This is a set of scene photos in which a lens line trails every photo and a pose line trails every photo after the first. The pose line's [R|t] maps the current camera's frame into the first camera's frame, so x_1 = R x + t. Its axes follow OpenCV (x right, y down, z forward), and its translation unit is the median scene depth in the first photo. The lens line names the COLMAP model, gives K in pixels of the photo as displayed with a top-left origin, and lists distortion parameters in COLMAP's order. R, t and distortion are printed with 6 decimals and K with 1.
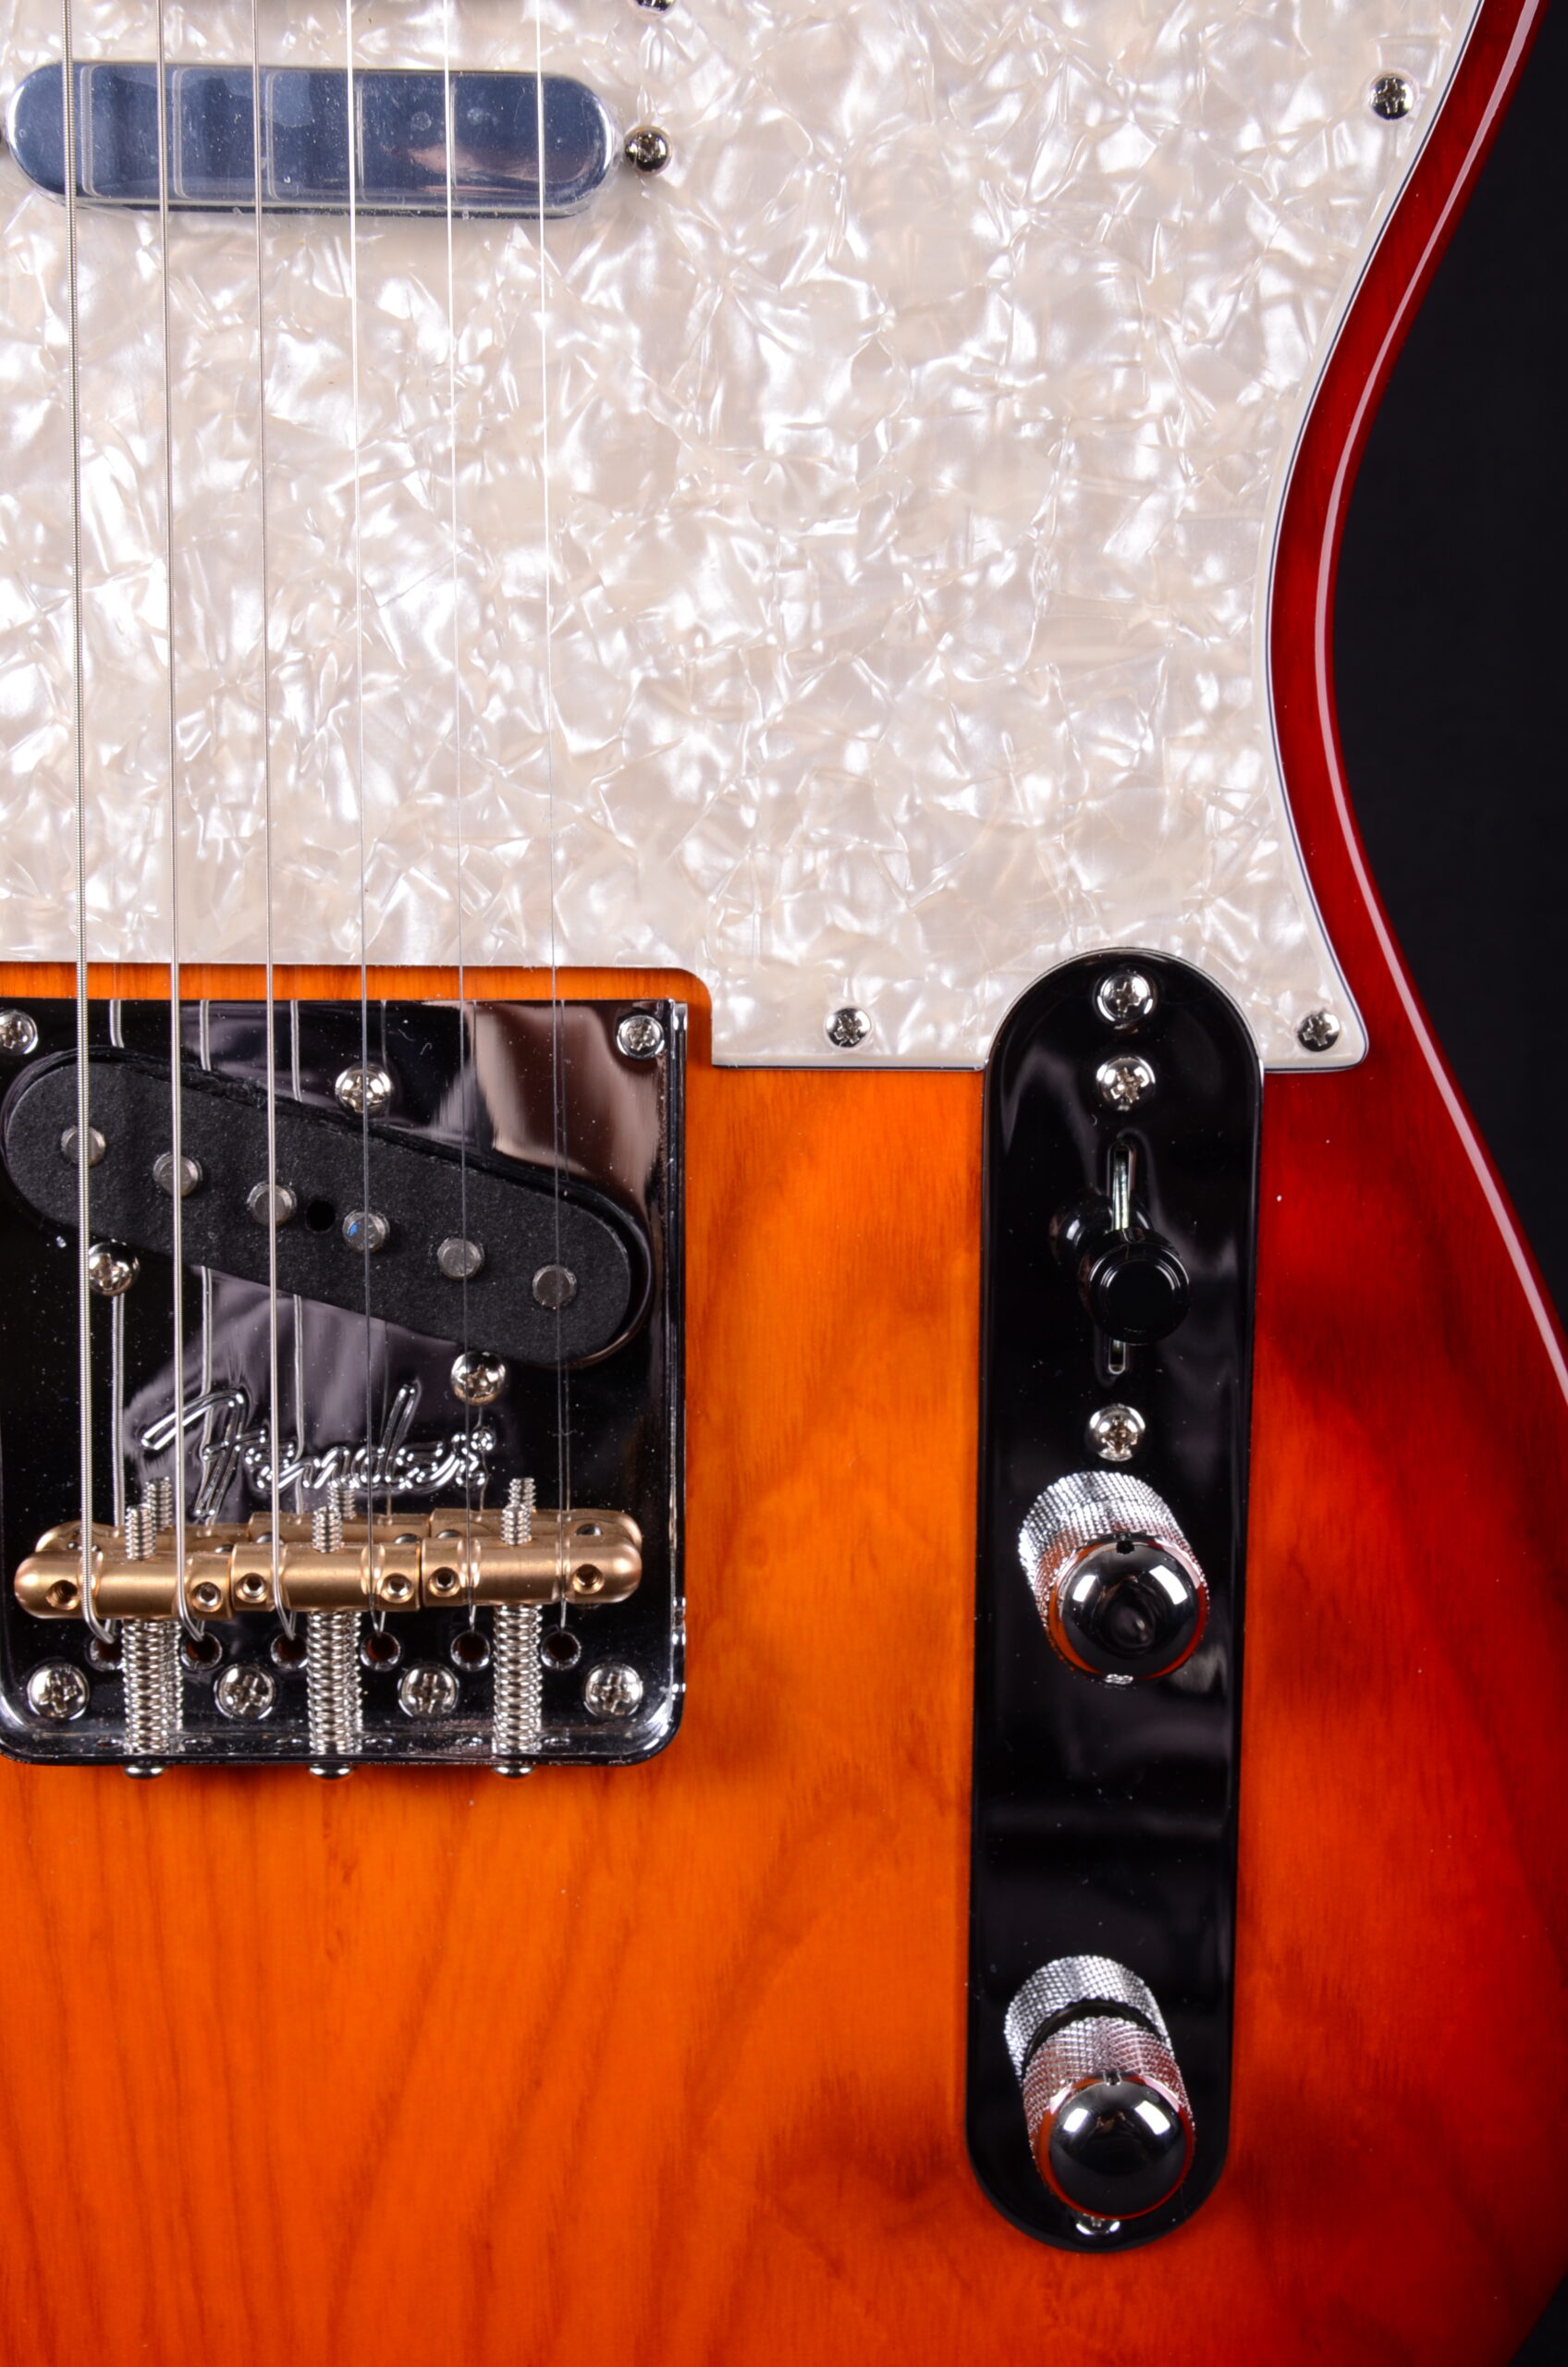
lens RADIAL K [[3209.9, 0, 797.3], [0, 3209.9, 1204.0], [0, 0, 1]] dist [0.055761, 0.000000]
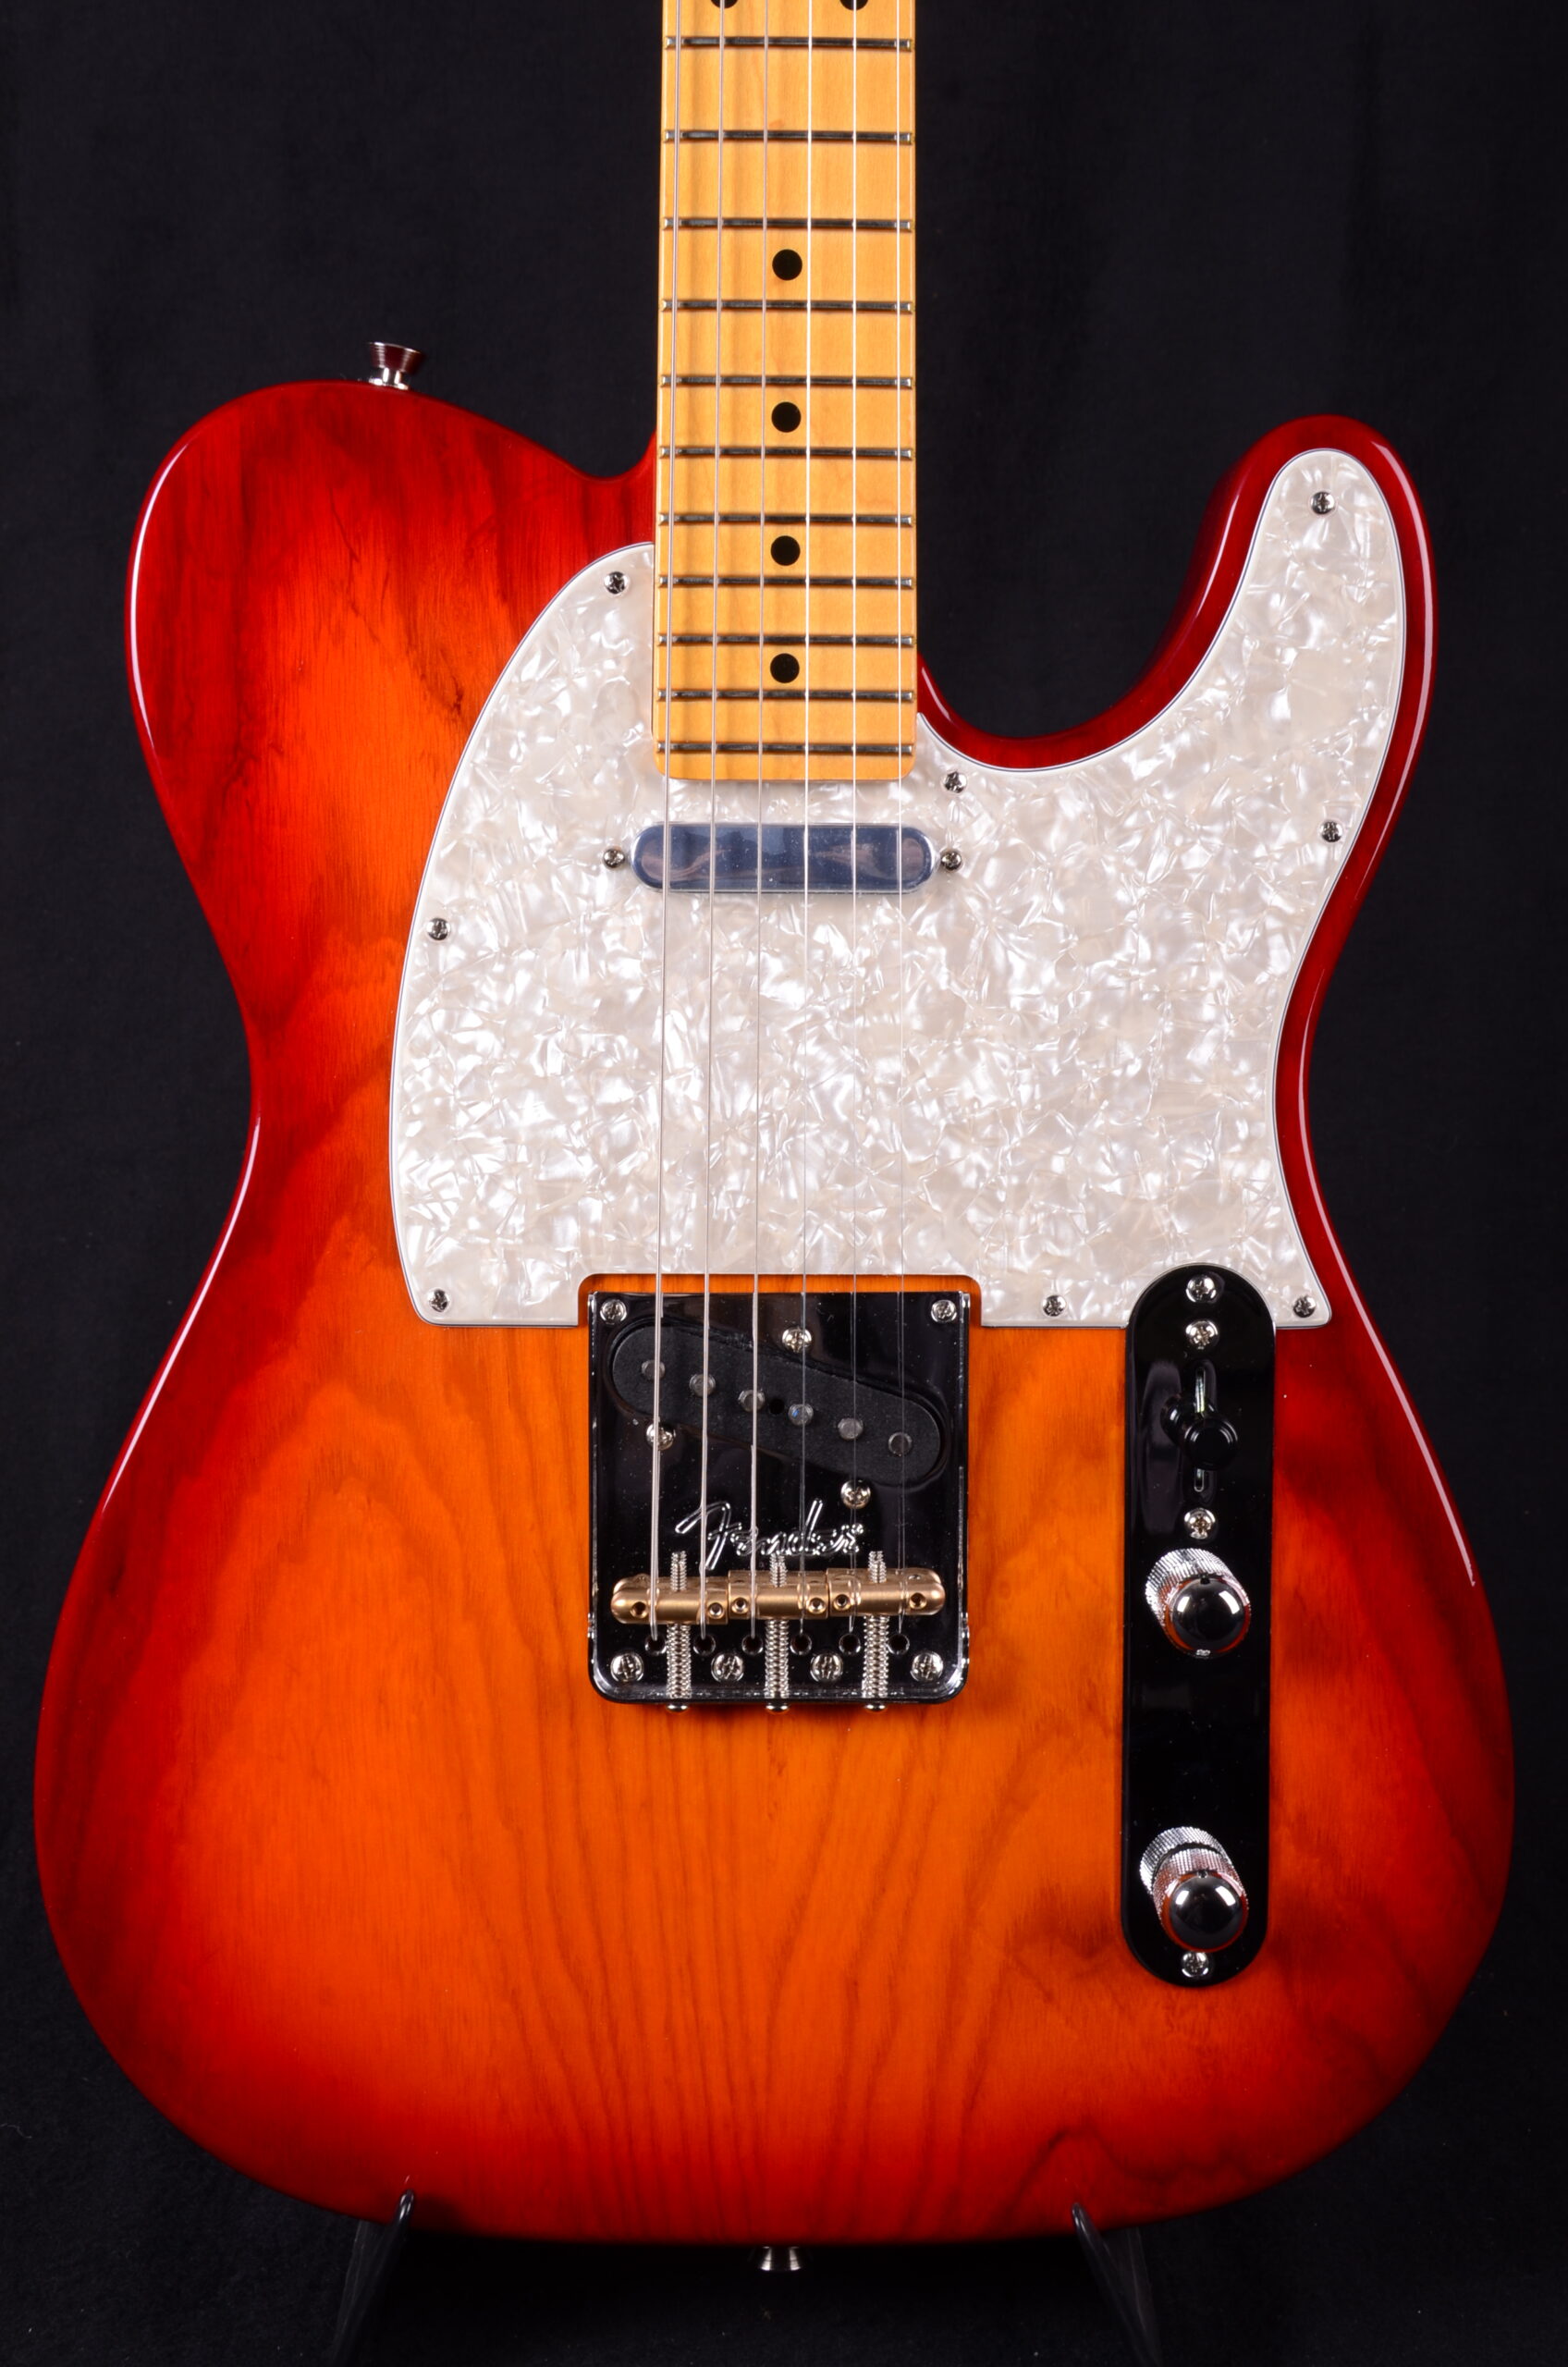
lens RADIAL K [[3518.9, 0, 803.1], [0, 3518.9, 1218.1], [0, 0, 1]] dist [0.127680, 0.000000]
pose [[0.999974, -0.004660, -0.005551, -0.117874], [0.004238, 0.997267, -0.073759, 0.044884], [0.005880, 0.073733, 0.997261, -1.050491]]
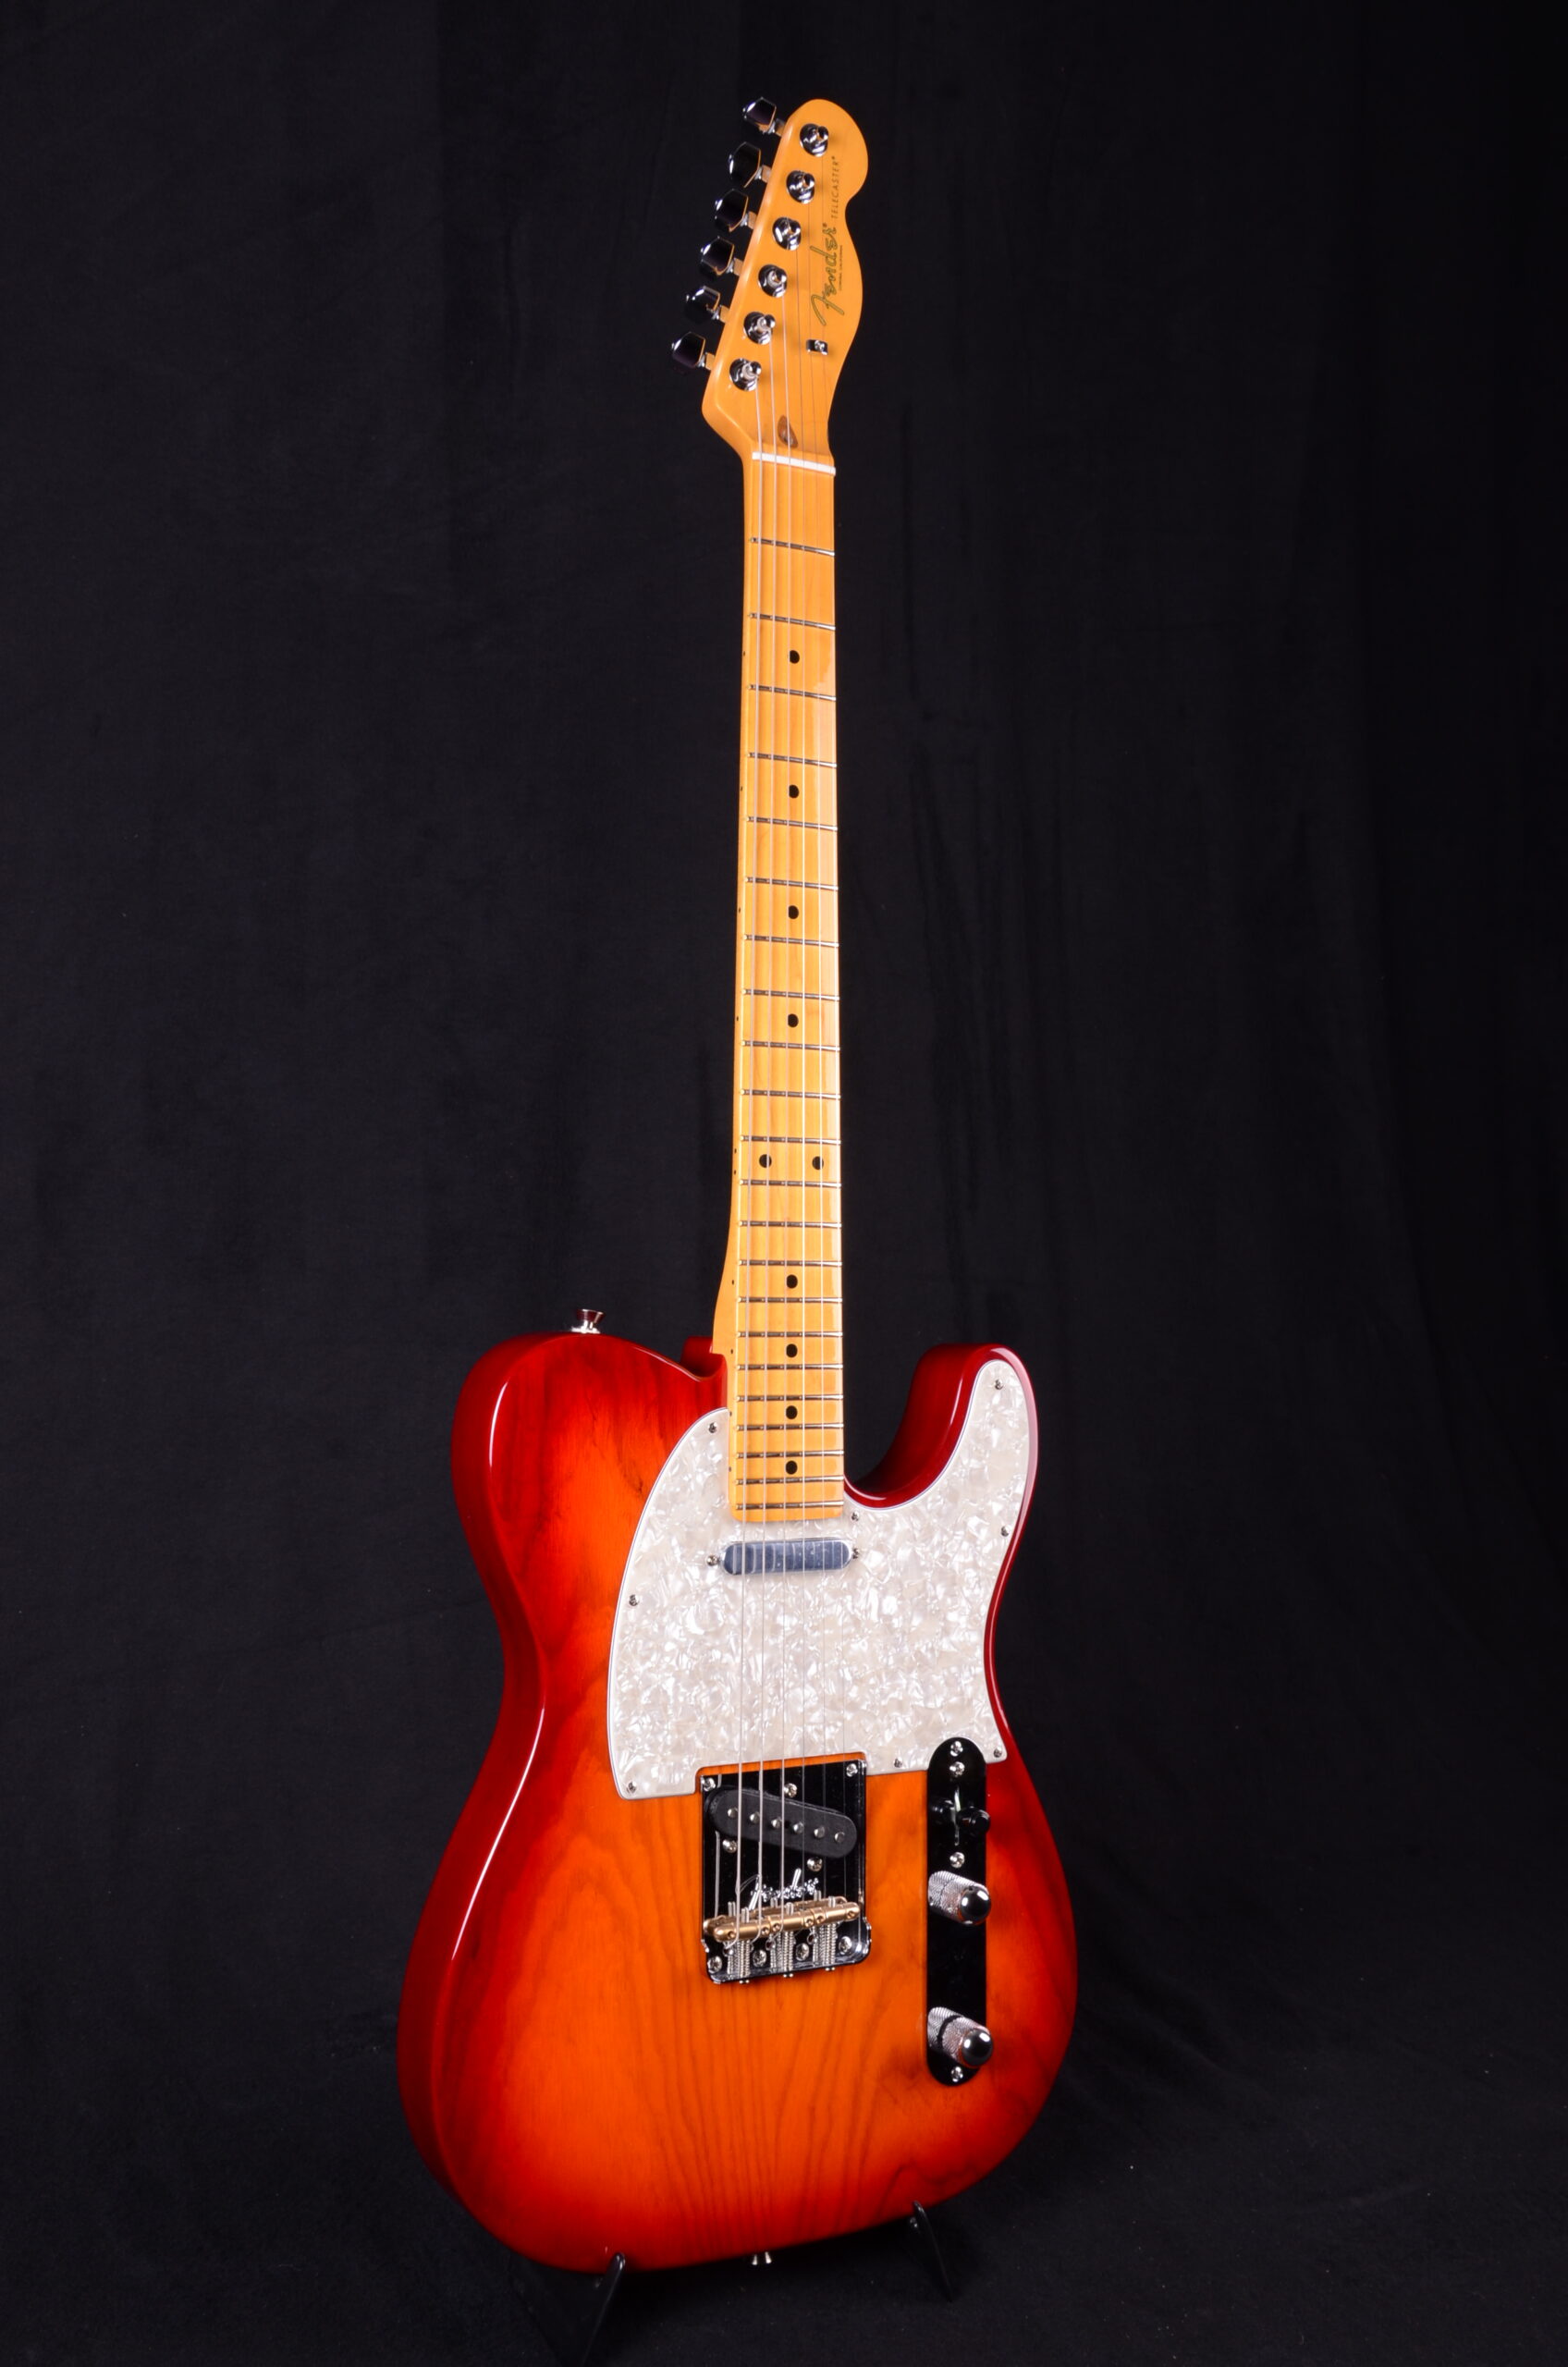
lens RADIAL K [[2431.3, 0, 795.8], [0, 2431.3, 1233.6], [0, 0, 1]] dist [-0.004111, 0.000000]
pose [[0.888748, 0.007371, 0.458336, -1.449255], [0.080496, 0.981824, -0.171877, -0.187003], [-0.451272, 0.189649, 0.872001, -1.650271]]
